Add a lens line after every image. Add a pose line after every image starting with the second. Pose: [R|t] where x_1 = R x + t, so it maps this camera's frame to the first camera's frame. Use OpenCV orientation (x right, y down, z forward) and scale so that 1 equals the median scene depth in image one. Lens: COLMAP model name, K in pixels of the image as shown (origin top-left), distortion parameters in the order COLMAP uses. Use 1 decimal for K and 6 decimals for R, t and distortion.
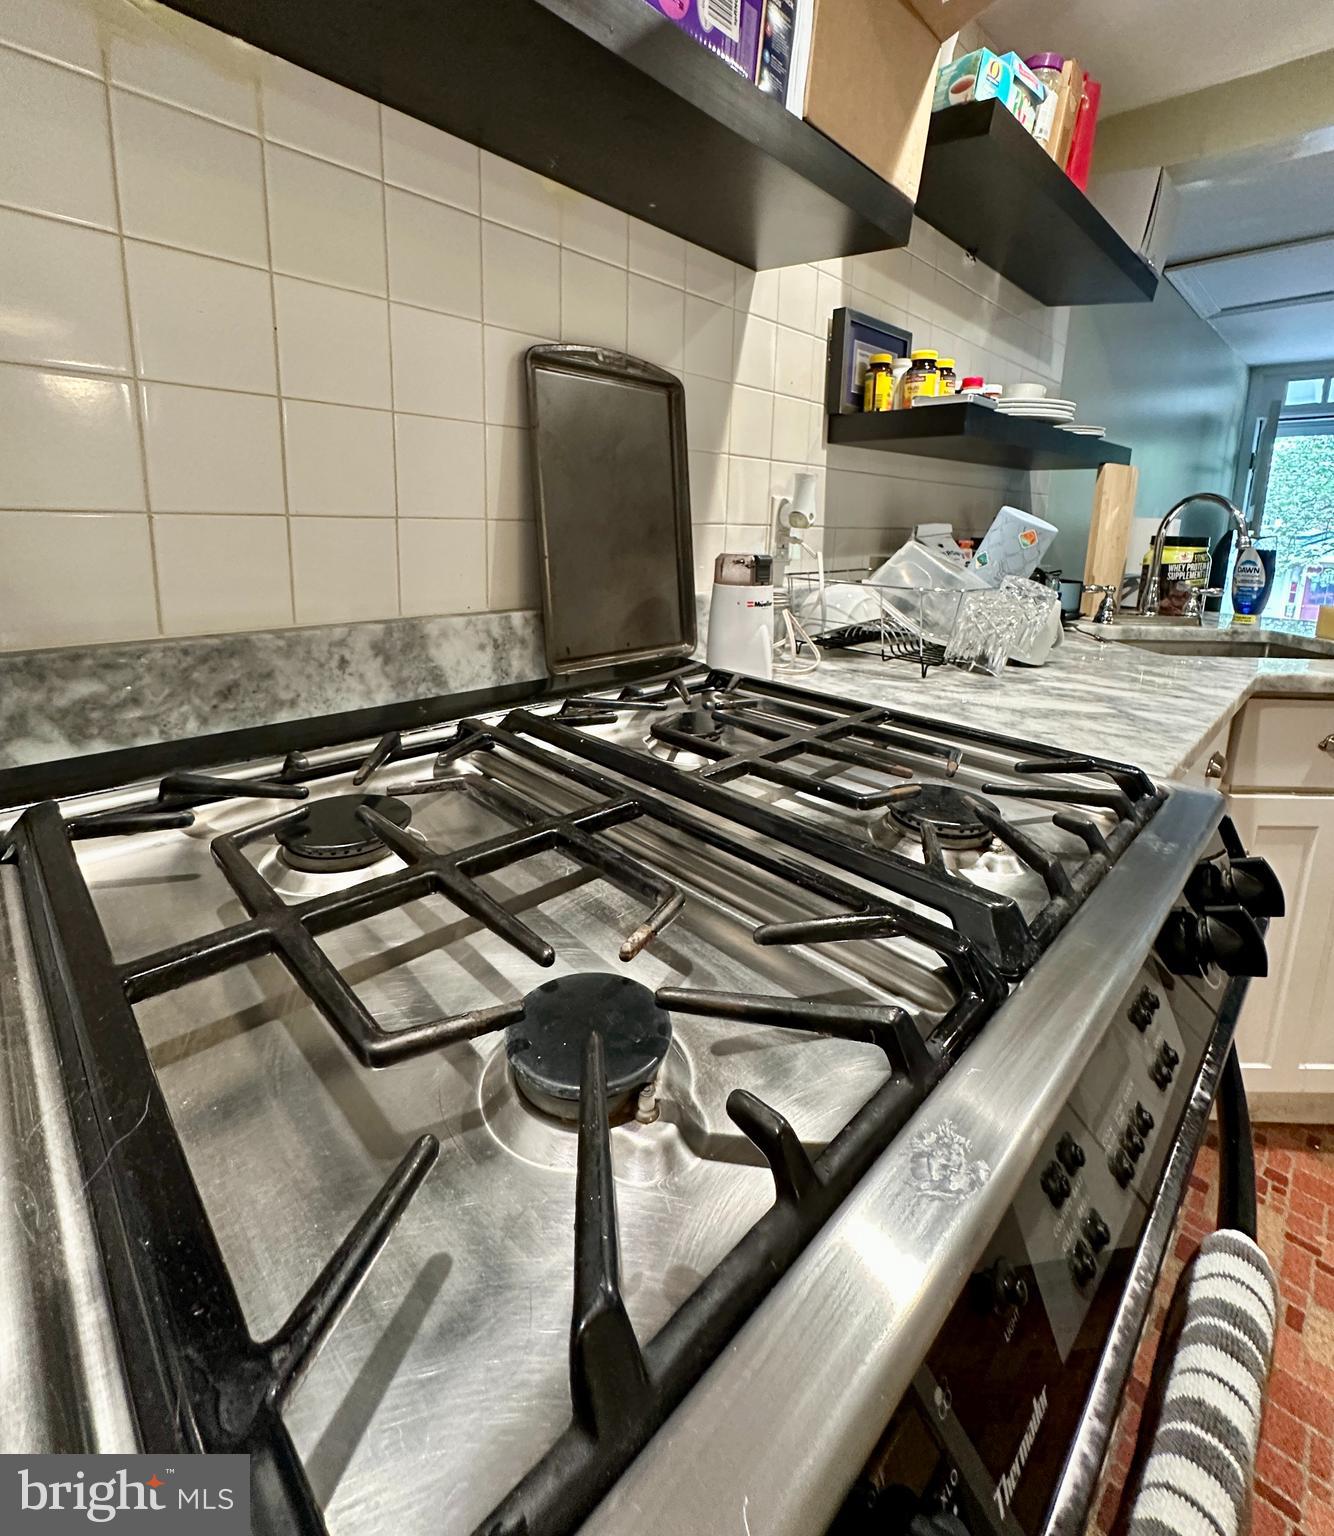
lens RADIAL K [[714.9, 0, 666.4], [0, 714.9, 639.4], [0, 0, 1]] dist [0.001229, 0.000300]
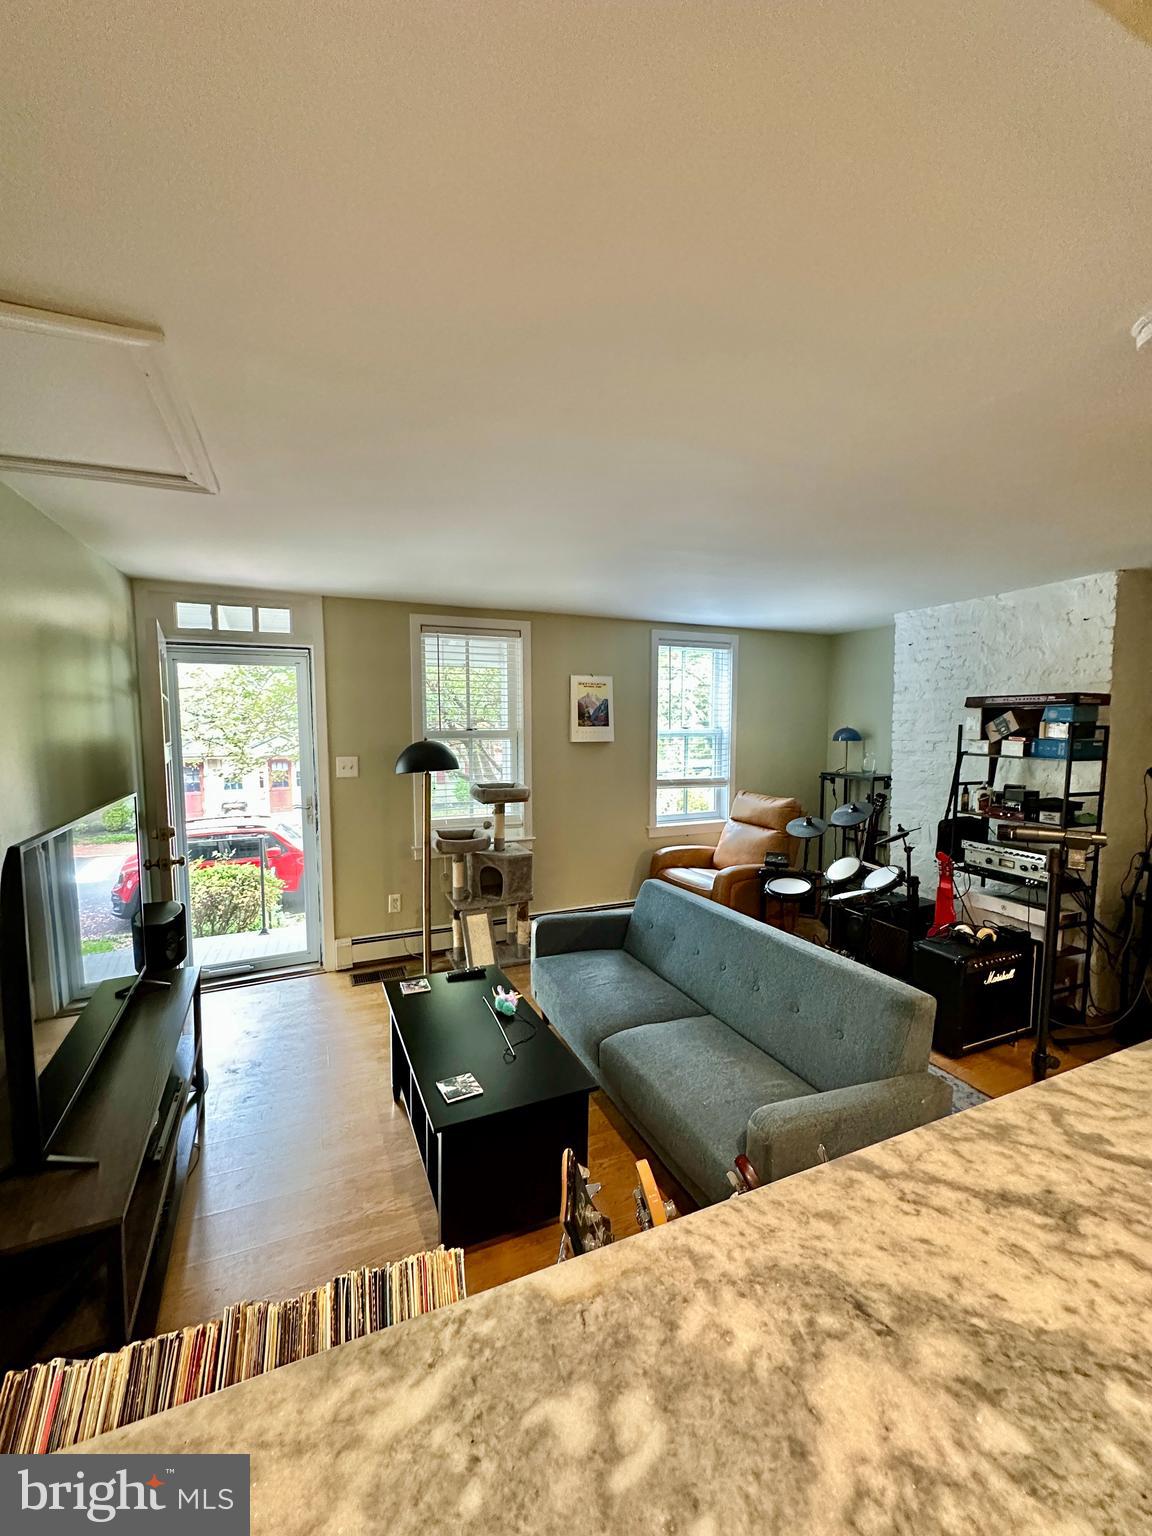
lens RADIAL K [[618.4, 0, 576.0], [0, 618.4, 768.0], [0, 0, 1]] dist [0.000933, 0.000608]
pose [[0.370527, -0.088354, 0.924610, 0.390822], [0.174280, 0.984398, 0.024226, -0.108535], [-0.912325, 0.152165, 0.380144, 0.345595]]
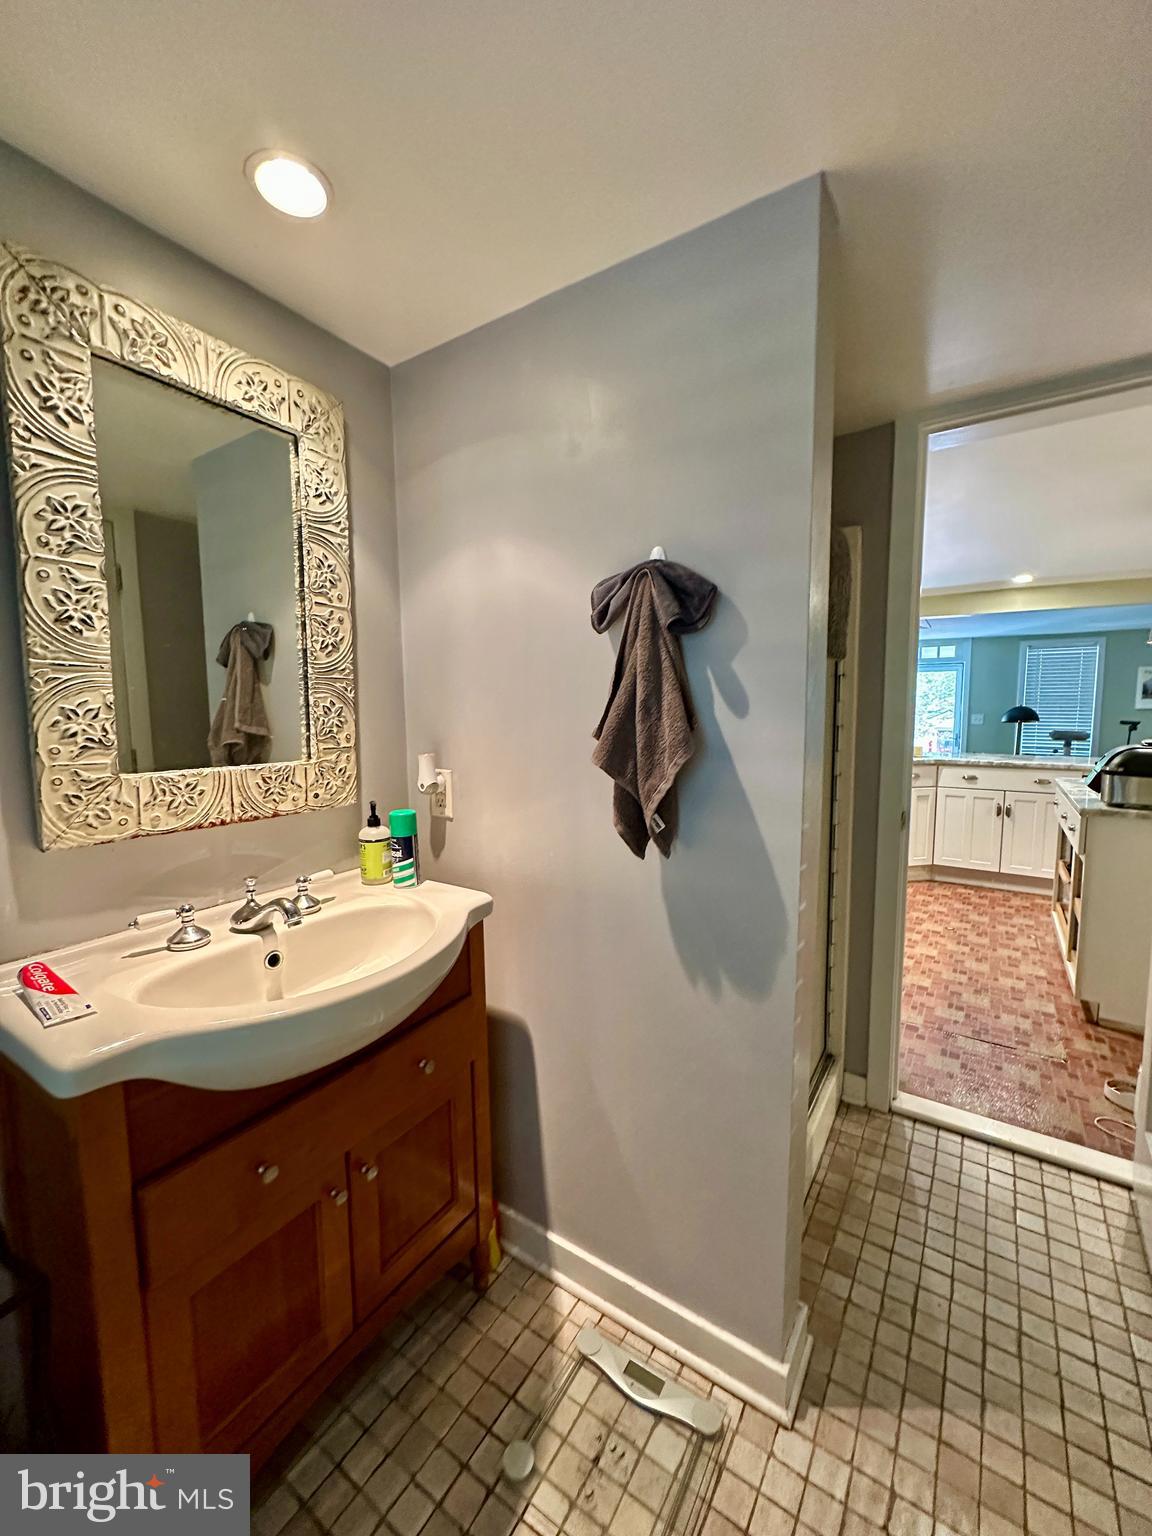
lens RADIAL K [[618.4, 0, 576.0], [0, 618.4, 768.0], [0, 0, 1]] dist [0.000933, 0.000608]
pose [[0.980279, -0.046269, 0.192127, -0.557520], [0.059988, 0.996001, -0.066210, 0.071240], [-0.188295, 0.076430, 0.979134, -0.713200]]
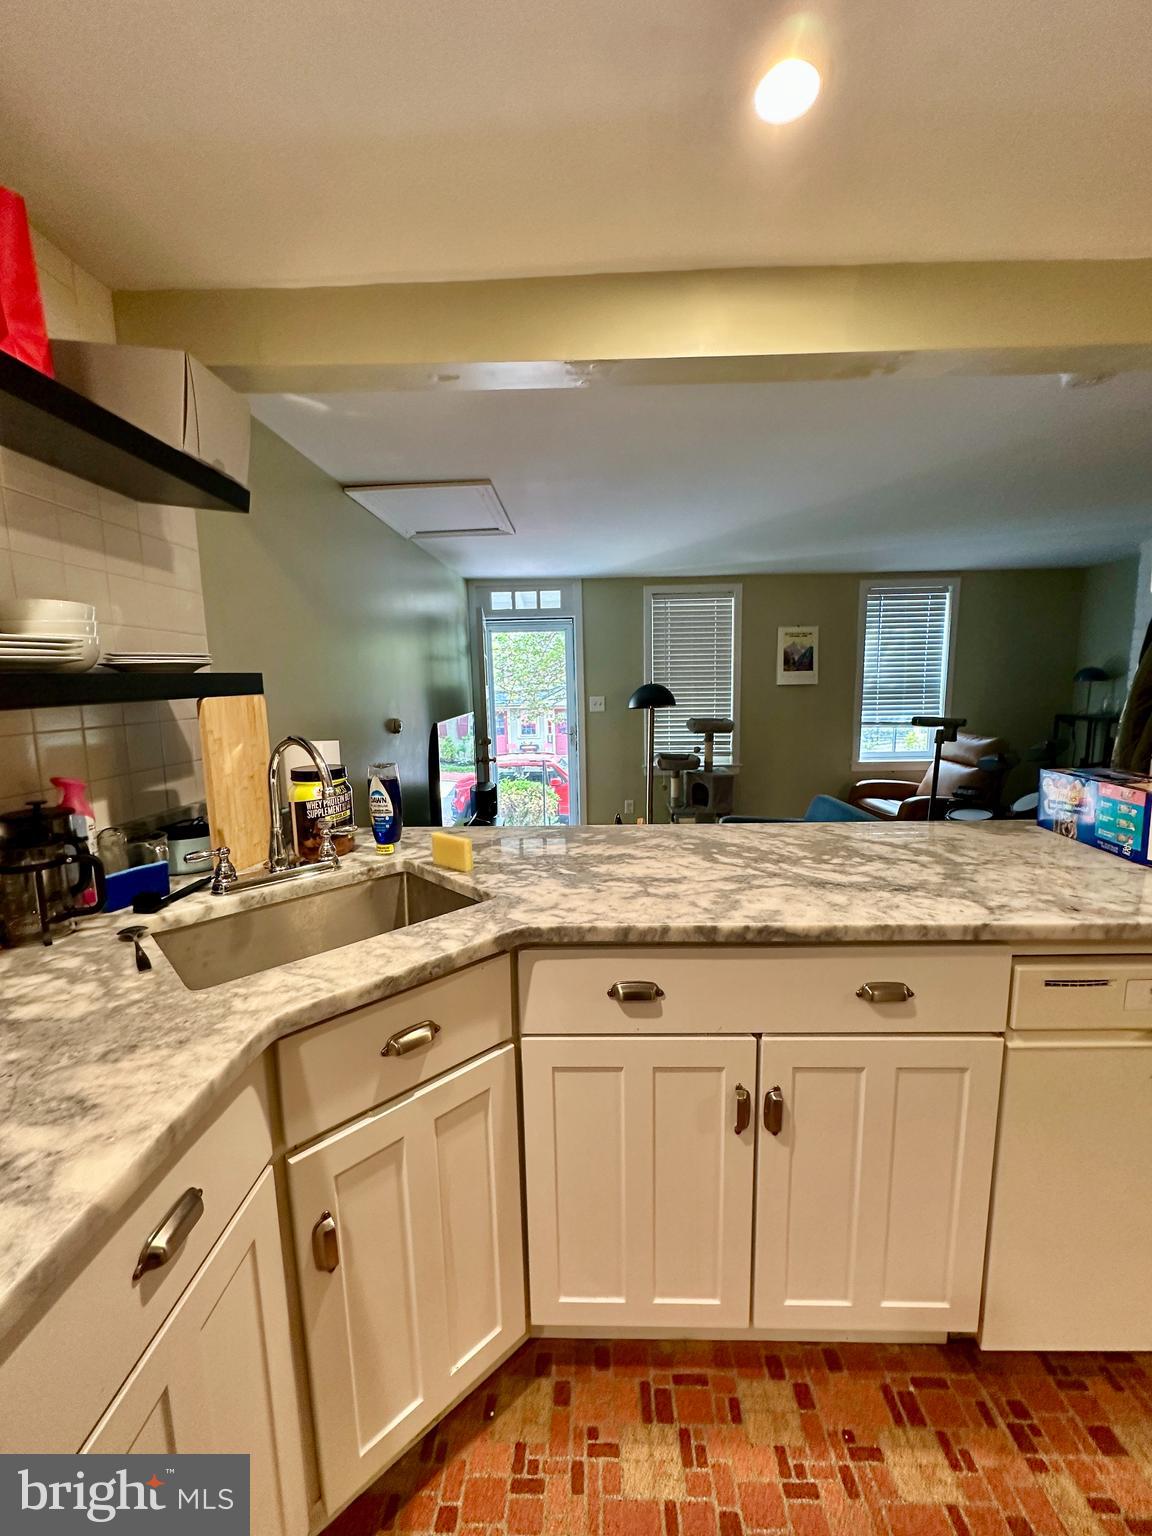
lens RADIAL K [[627.3, 0, 576.0], [0, 627.3, 768.0], [0, 0, 1]] dist [0.012413, 0.000148]
pose [[0.725868, -0.129775, 0.675481, 0.184890], [0.154179, 0.987749, 0.024090, -0.050210], [-0.670332, 0.086659, 0.736984, 0.079206]]
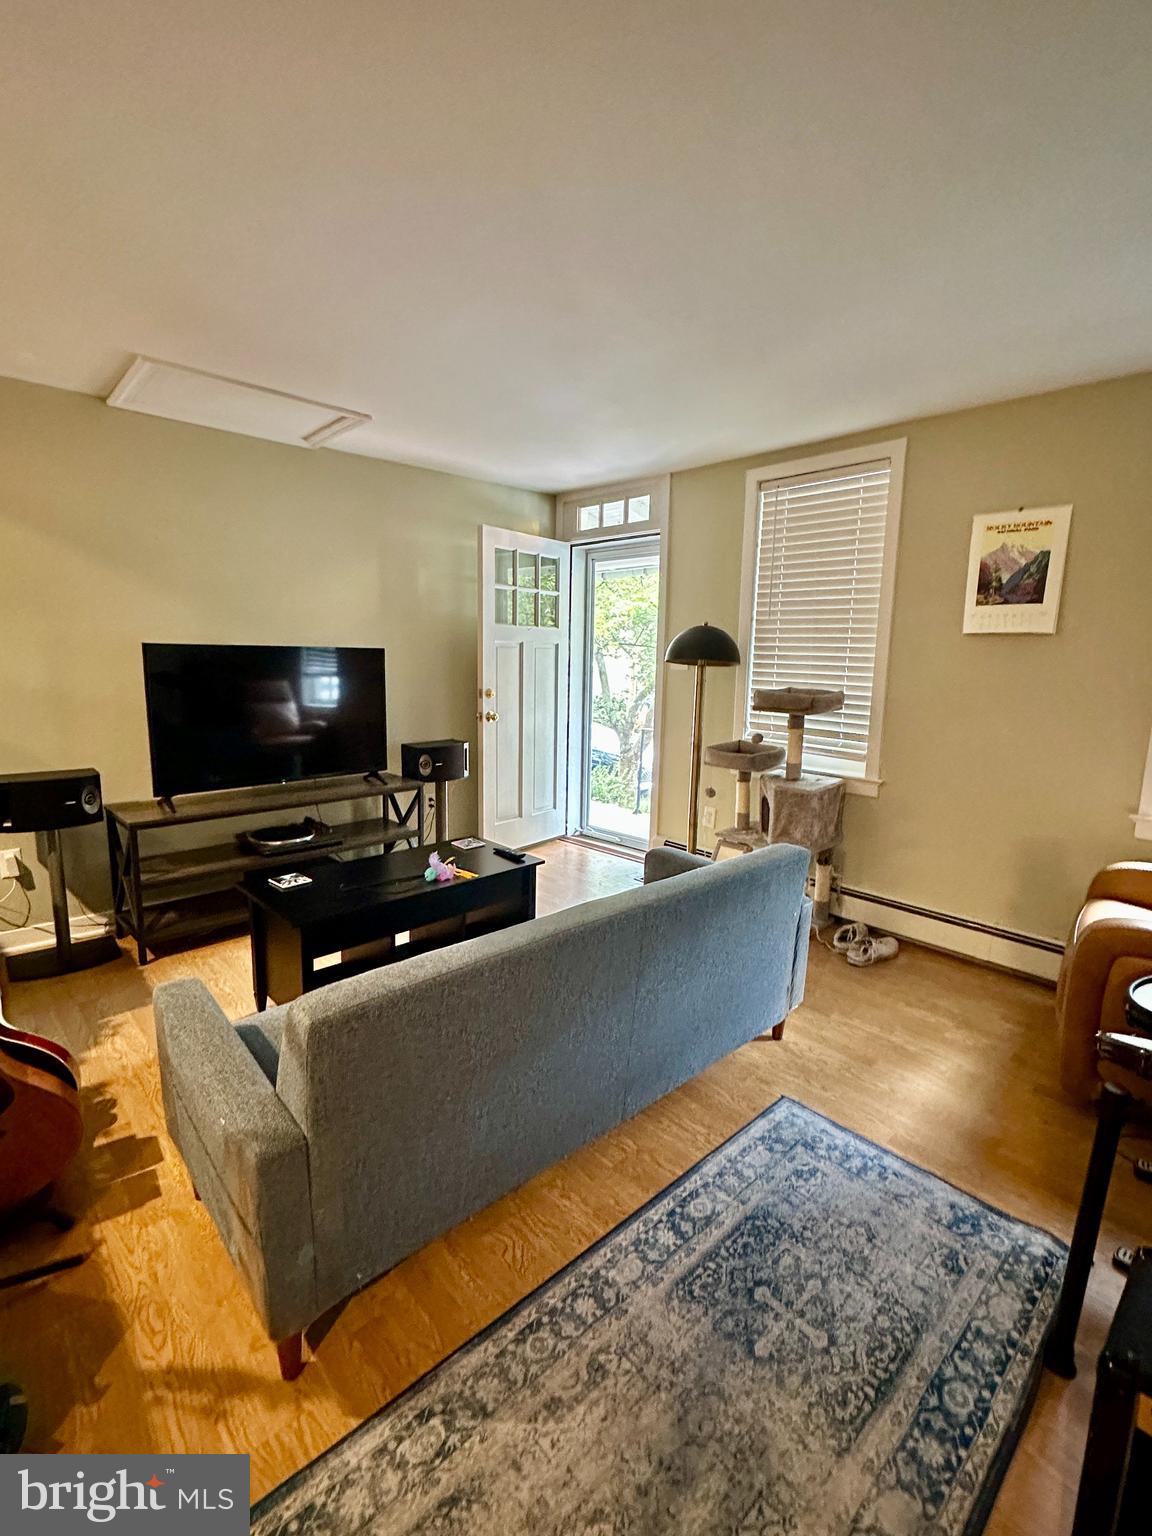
lens RADIAL K [[688.3, 0, 576.0], [0, 688.3, 768.0], [0, 0, 1]] dist [-0.001177, -0.000157]
pose [[0.999065, 0.007151, -0.042649, 1.075706], [-0.007484, 0.999943, -0.007648, 0.028098], [0.042592, 0.007960, 0.999061, 0.010234]]
